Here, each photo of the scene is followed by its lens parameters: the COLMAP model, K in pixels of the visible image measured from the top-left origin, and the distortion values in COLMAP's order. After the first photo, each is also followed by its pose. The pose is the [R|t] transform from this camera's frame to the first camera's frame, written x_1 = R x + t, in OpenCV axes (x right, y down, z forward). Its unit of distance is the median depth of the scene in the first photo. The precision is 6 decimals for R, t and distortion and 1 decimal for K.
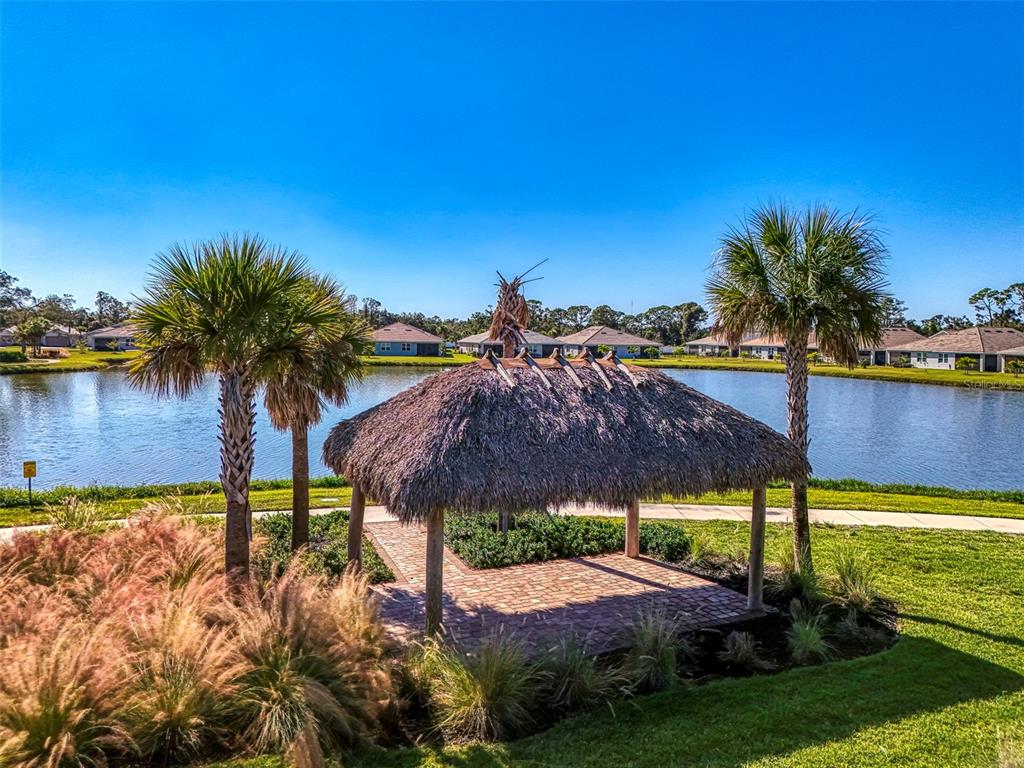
lens RADIAL K [[777.1, 0, 512.0], [0, 777.1, 384.0], [0, 0, 1]] dist [0.009661, -0.003751]
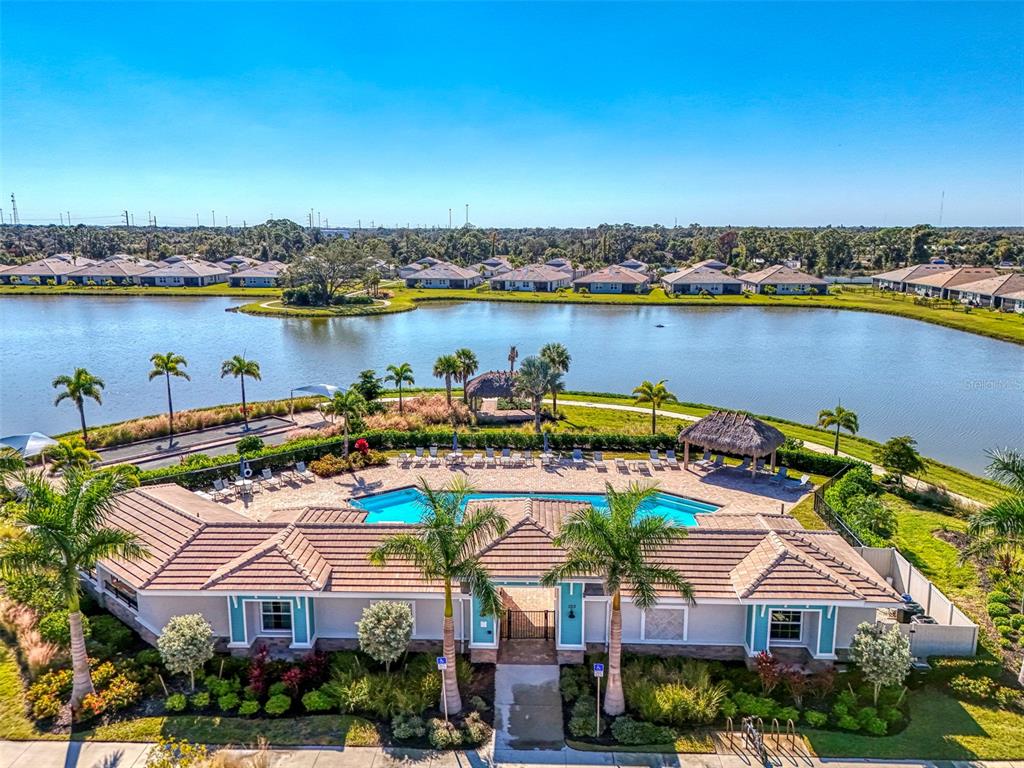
lens RADIAL K [[777.1, 0, 512.0], [0, 777.1, 384.0], [0, 0, 1]] dist [0.009661, -0.003751]
pose [[0.939930, 0.048146, -0.337954, 0.163128], [-0.004738, 0.991749, 0.128110, -0.052872], [0.341334, -0.118814, 0.932403, -0.339406]]
